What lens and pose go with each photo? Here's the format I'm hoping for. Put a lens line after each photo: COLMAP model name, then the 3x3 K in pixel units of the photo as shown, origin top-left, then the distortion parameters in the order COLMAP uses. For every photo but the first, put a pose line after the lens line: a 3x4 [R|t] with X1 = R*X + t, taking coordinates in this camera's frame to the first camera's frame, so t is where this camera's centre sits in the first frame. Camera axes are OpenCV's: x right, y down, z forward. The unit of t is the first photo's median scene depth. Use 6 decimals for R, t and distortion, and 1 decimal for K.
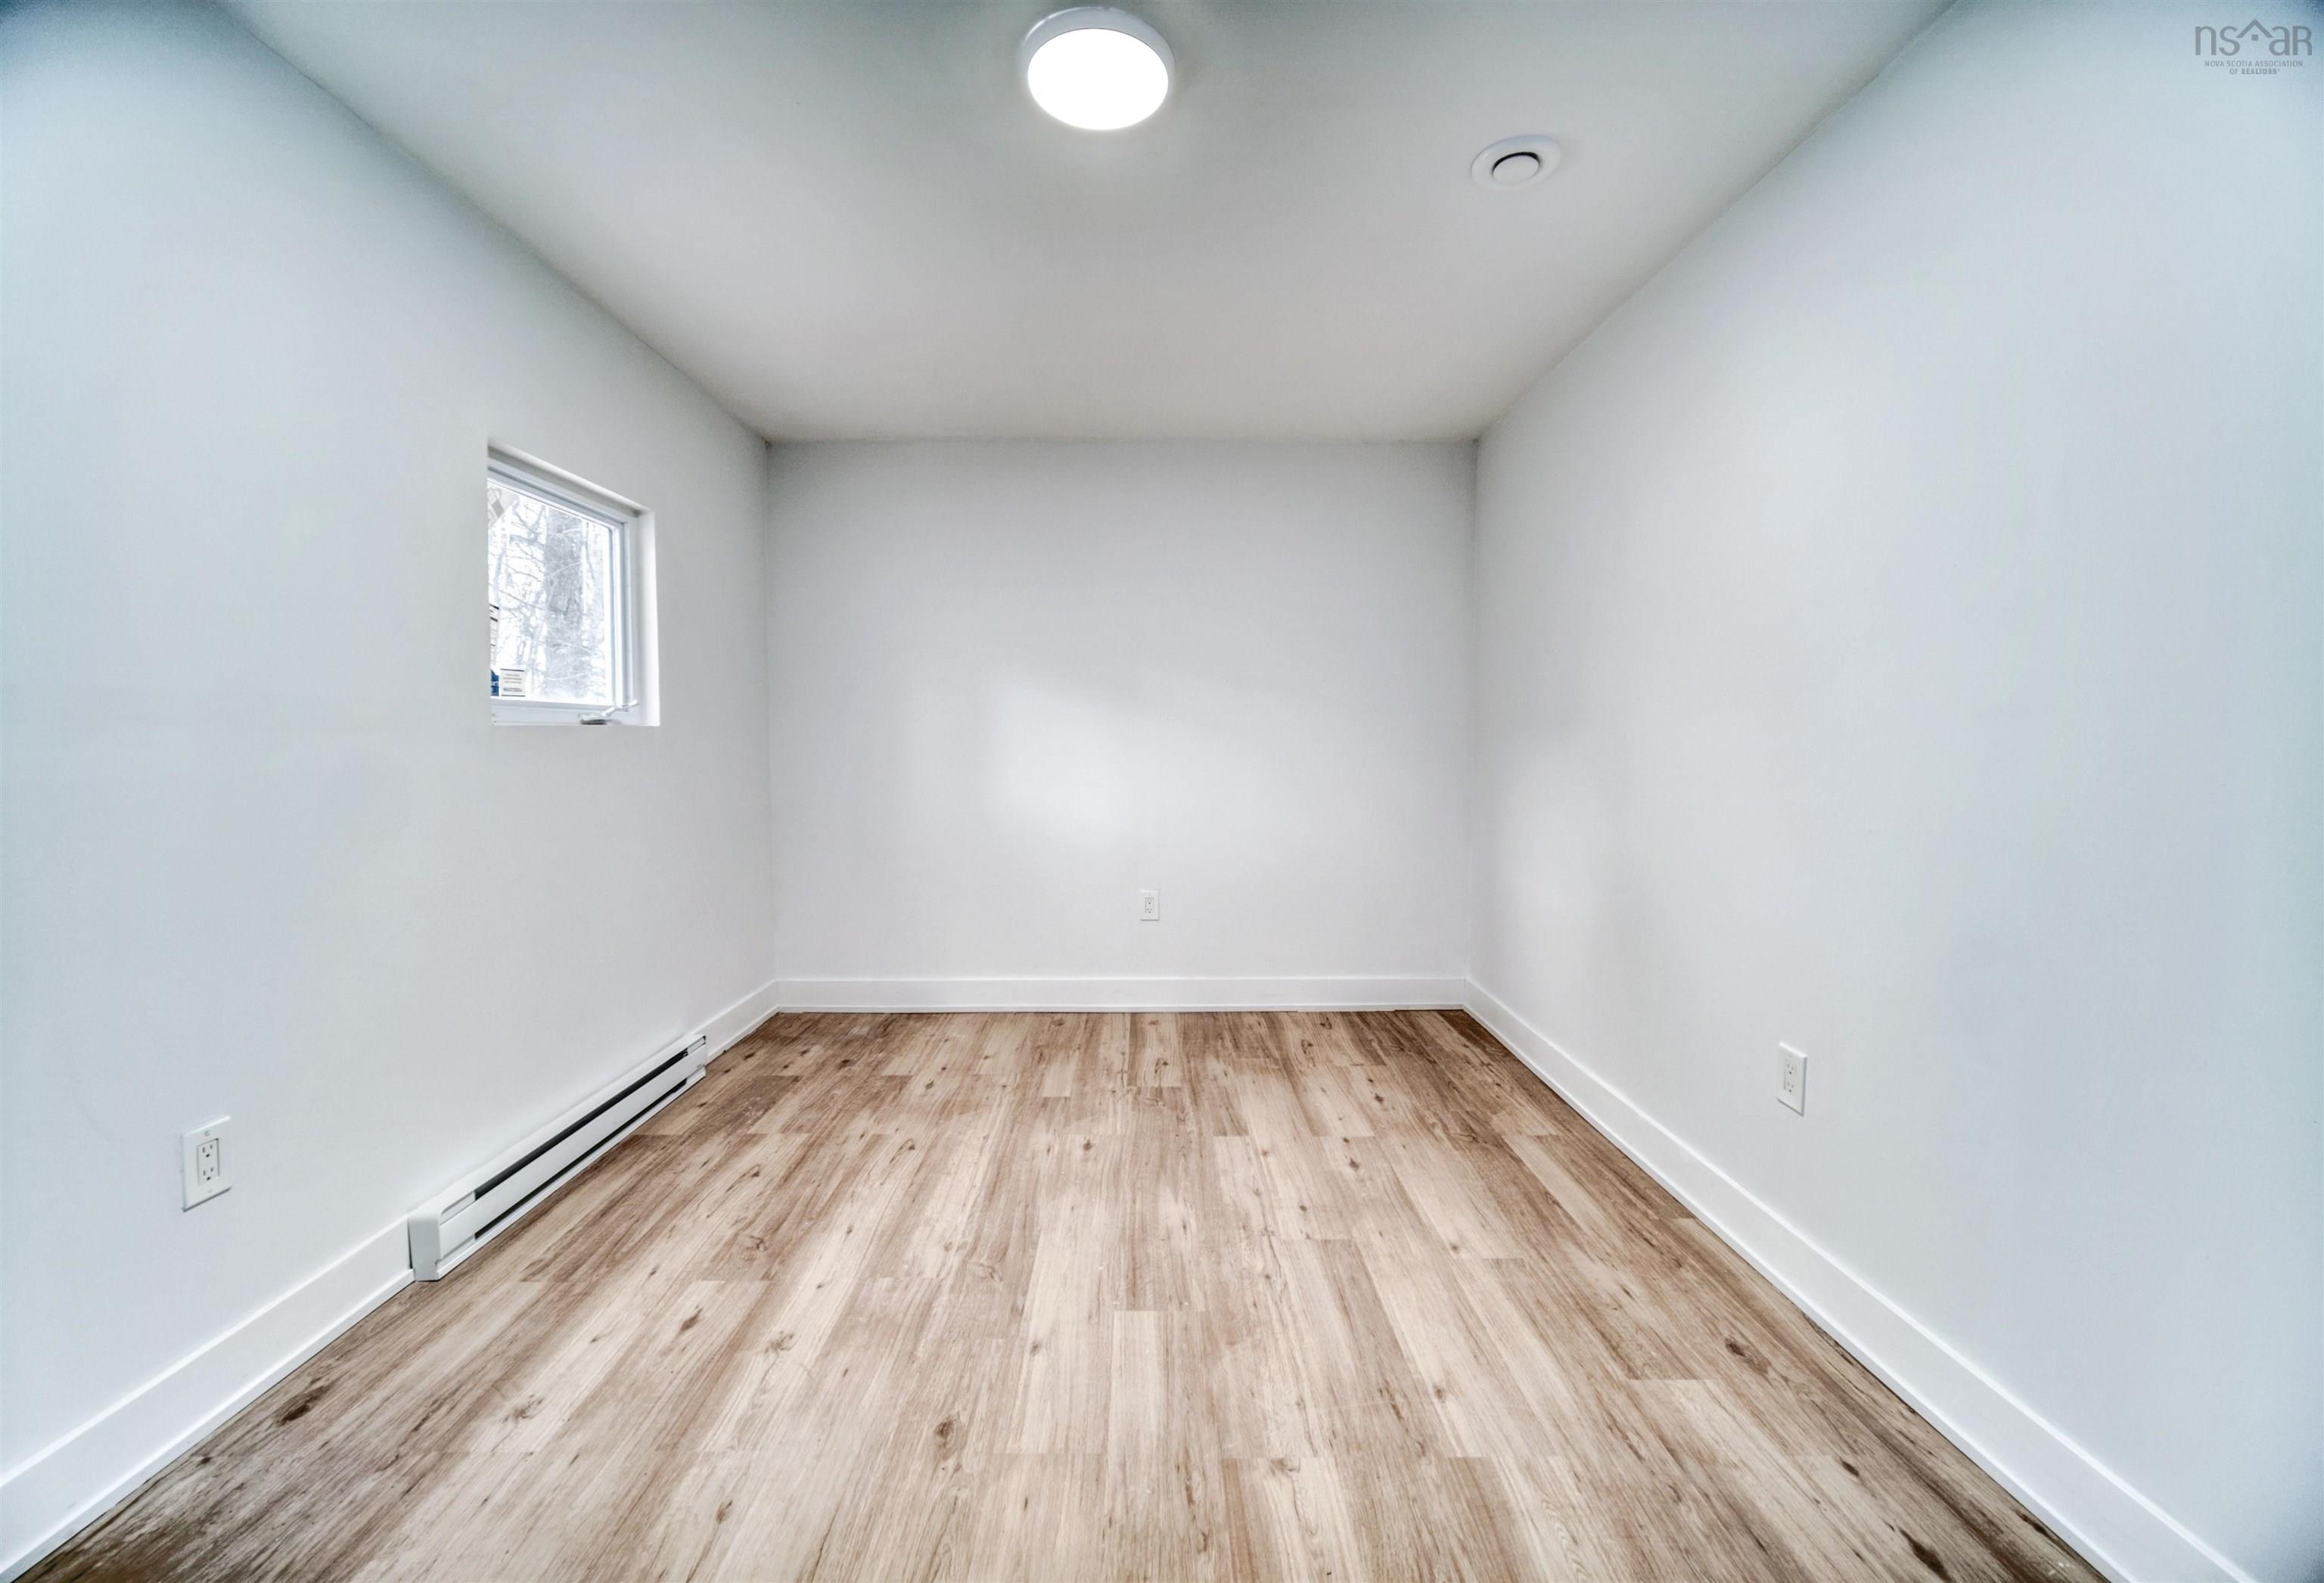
lens RADIAL K [[936.7, 0, 1162.0], [0, 936.7, 791.5], [0, 0, 1]] dist [-0.001025, -0.000353]
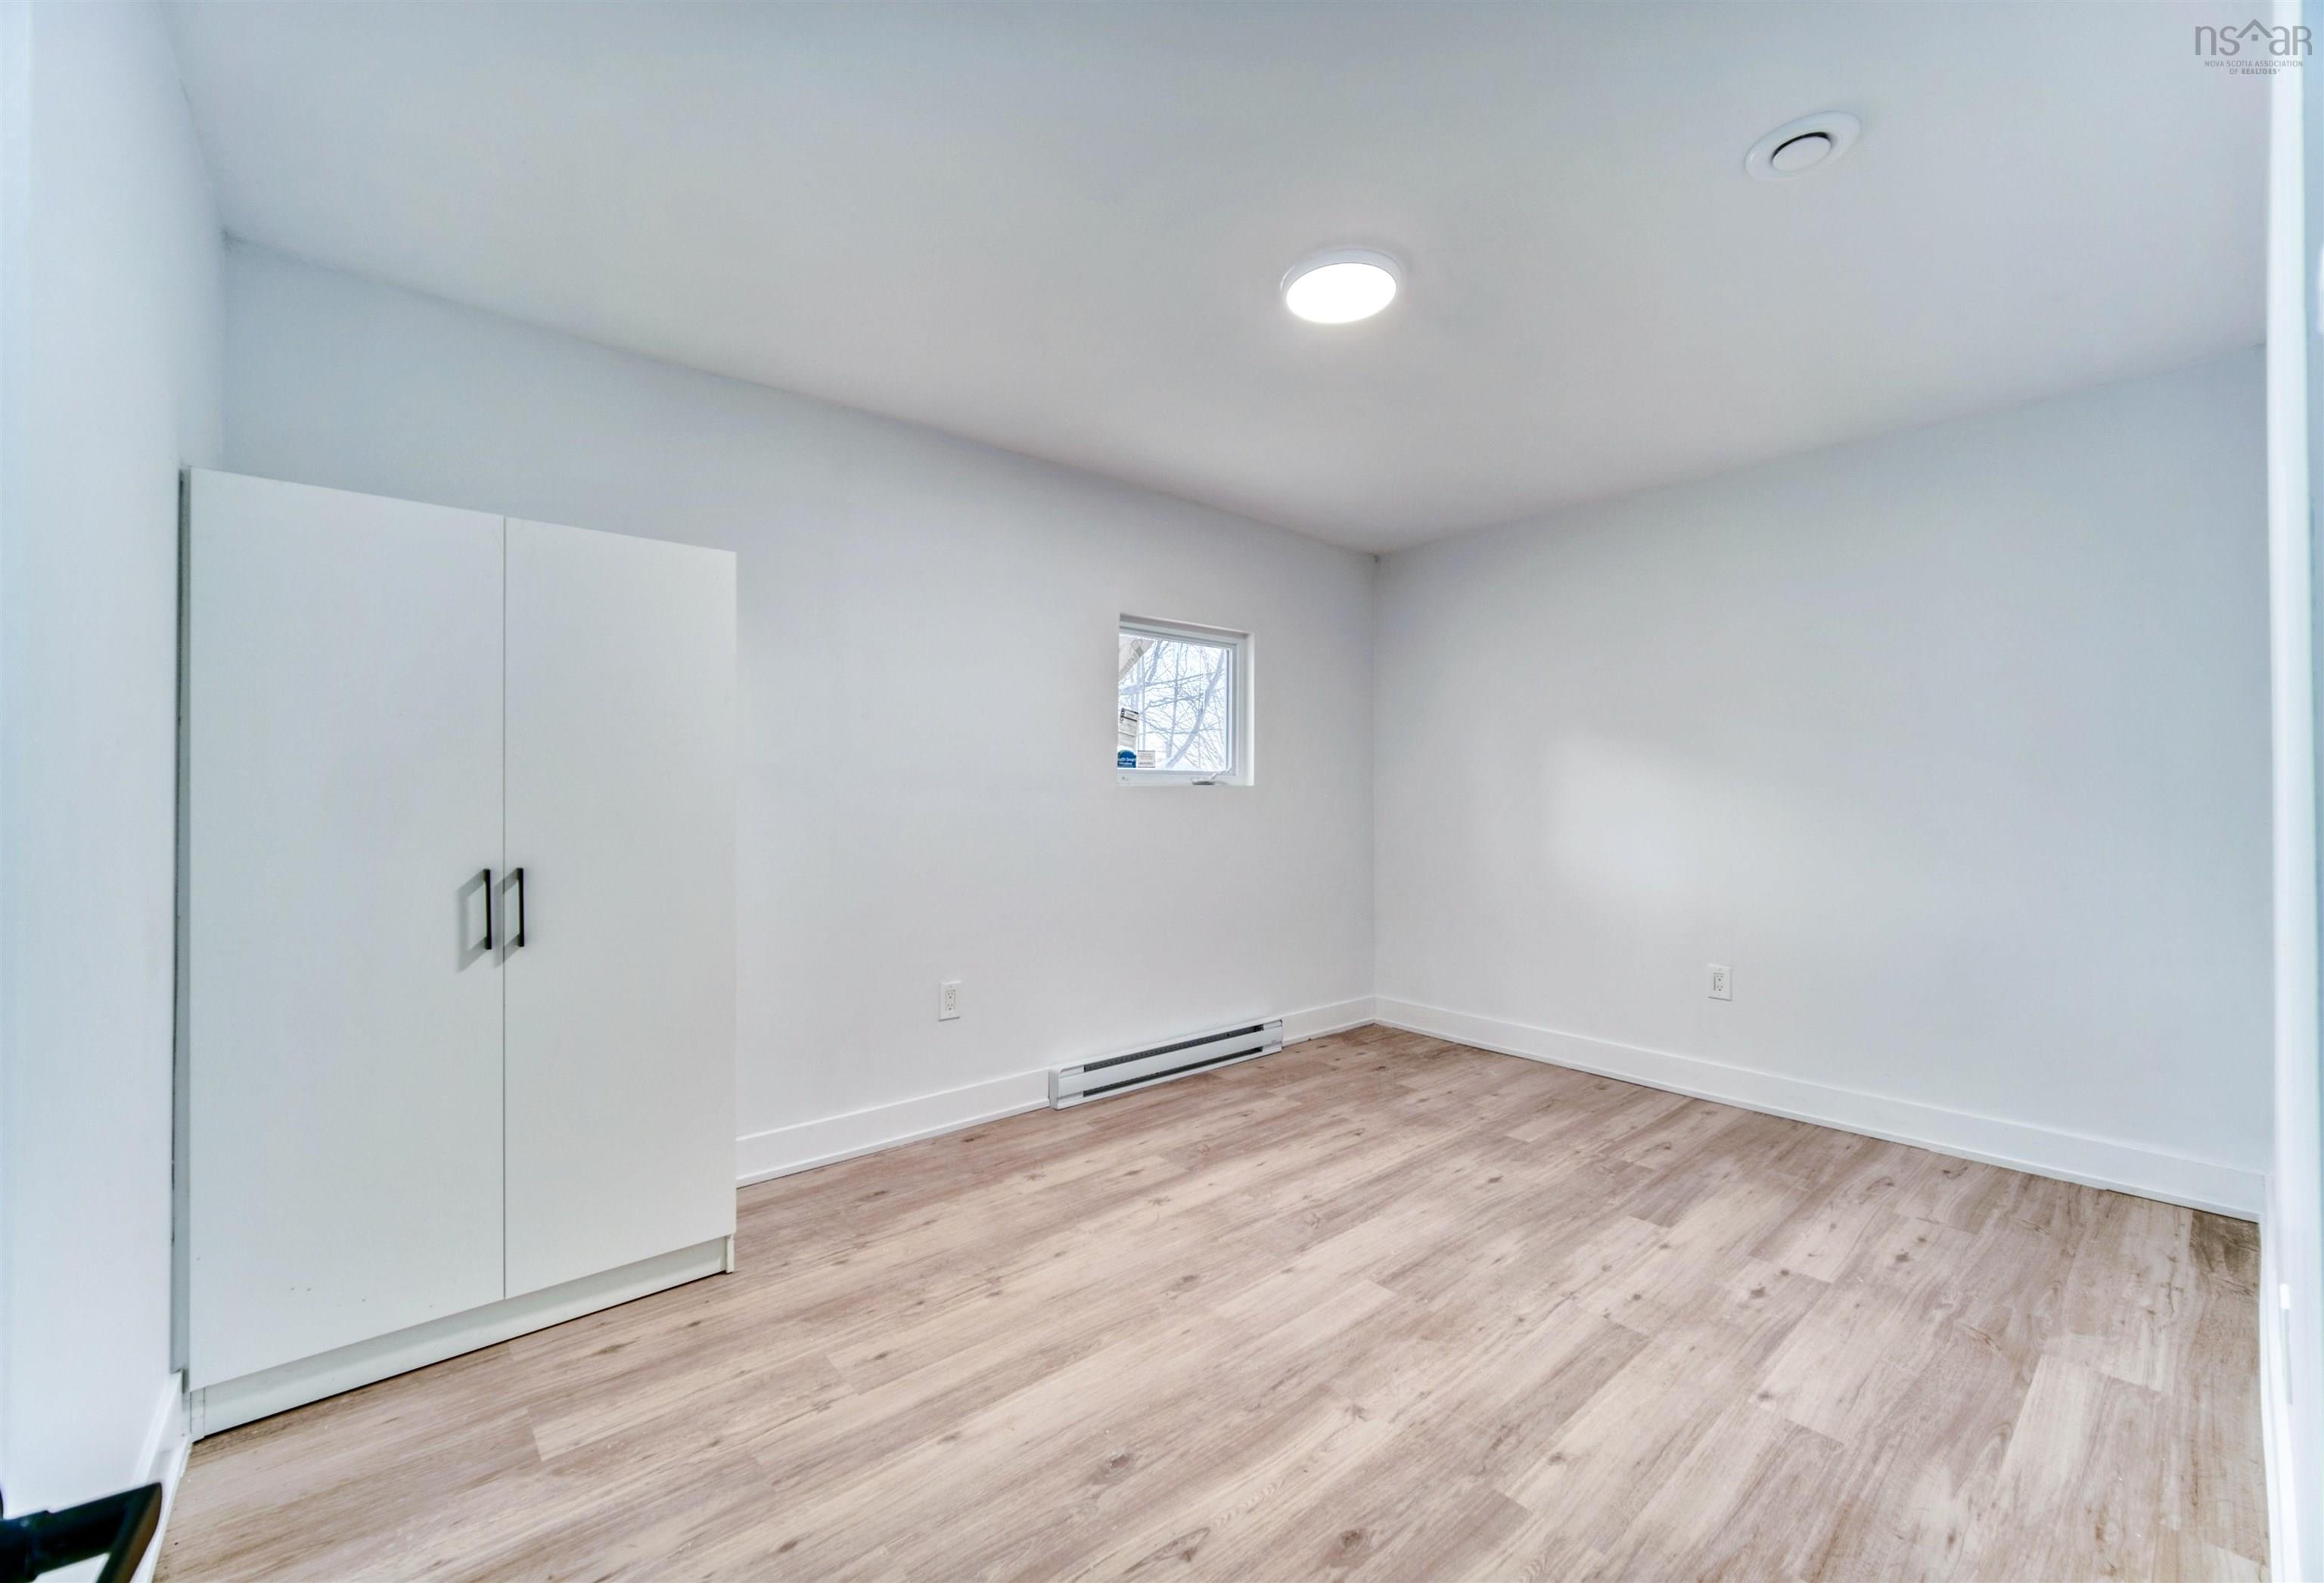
lens RADIAL K [[944.3, 0, 1167.0], [0, 944.3, 789.0], [0, 0, 1]] dist [-0.003285, -0.000166]
pose [[0.647374, 0.000207, -0.762173, 0.614903], [-0.047692, 0.998051, -0.040237, -0.003438], [0.760679, 0.062398, 0.646122, -0.001407]]
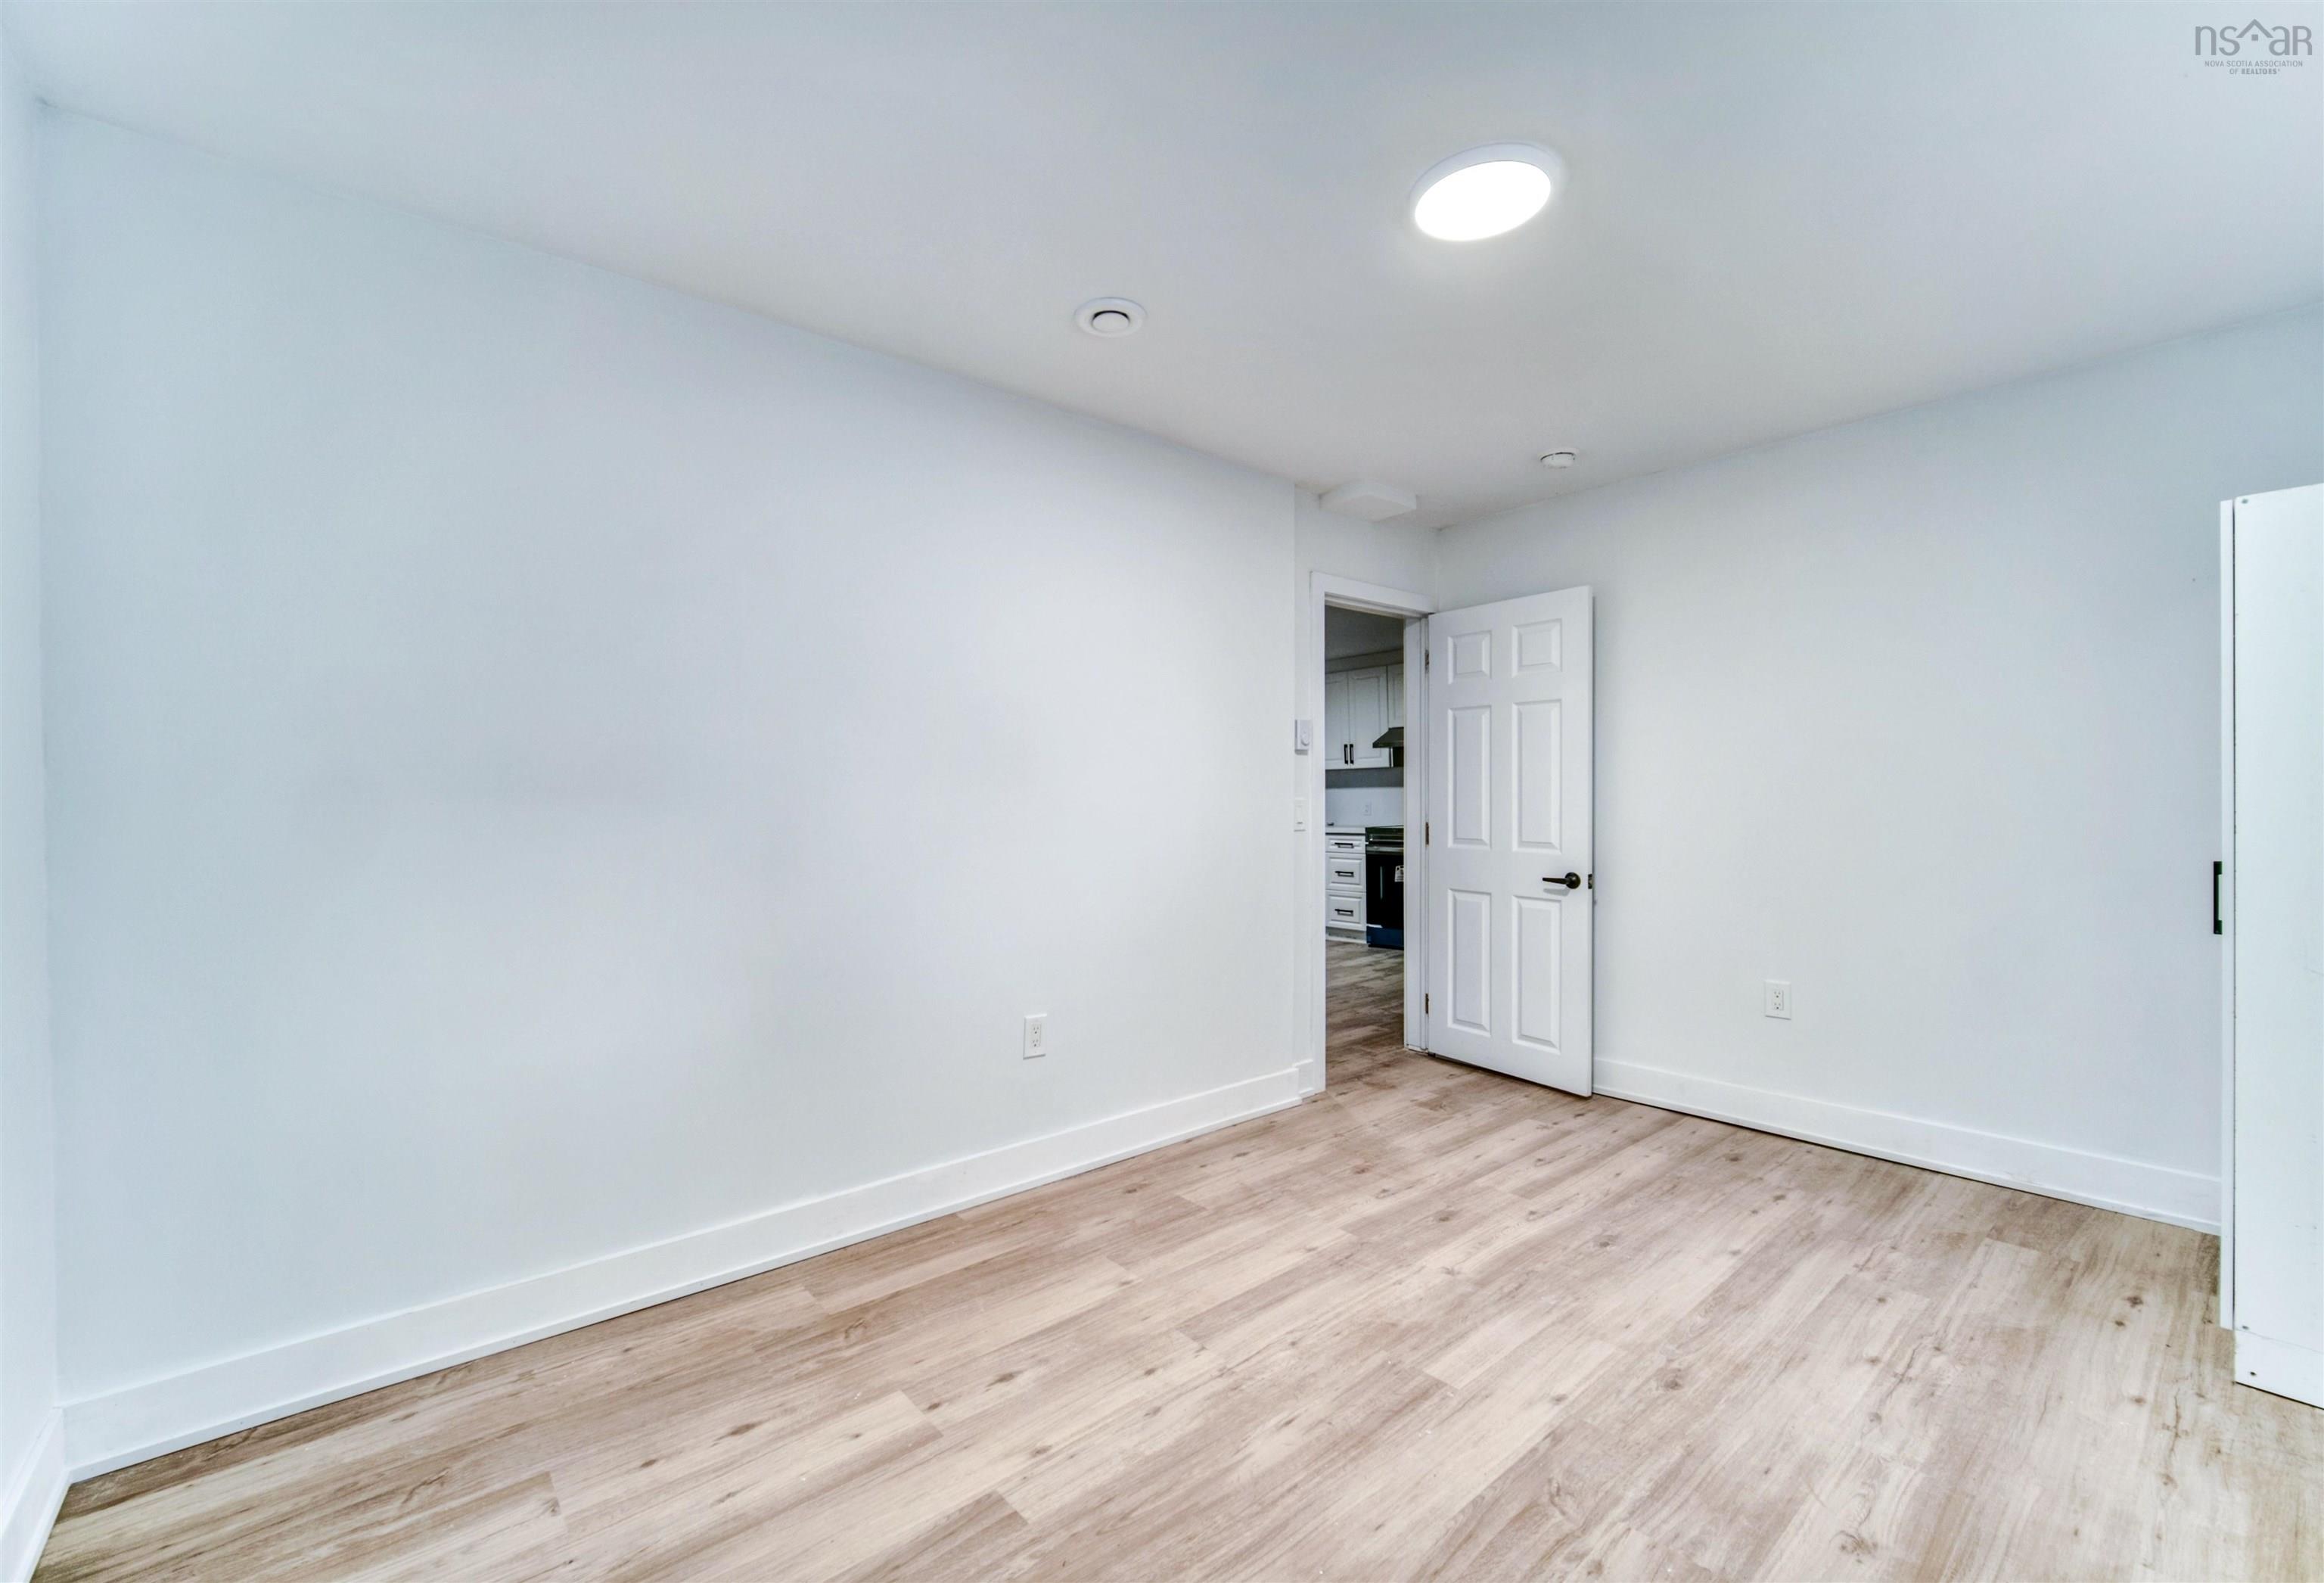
lens RADIAL K [[952.0, 0, 1143.6], [0, 952.0, 783.1], [0, 0, 1]] dist [-0.002614, -0.000504]
pose [[-0.619855, 0.015132, 0.784570, -0.565838], [0.054804, 0.998208, 0.024046, -0.110123], [-0.782800, 0.057902, -0.619573, 1.630194]]
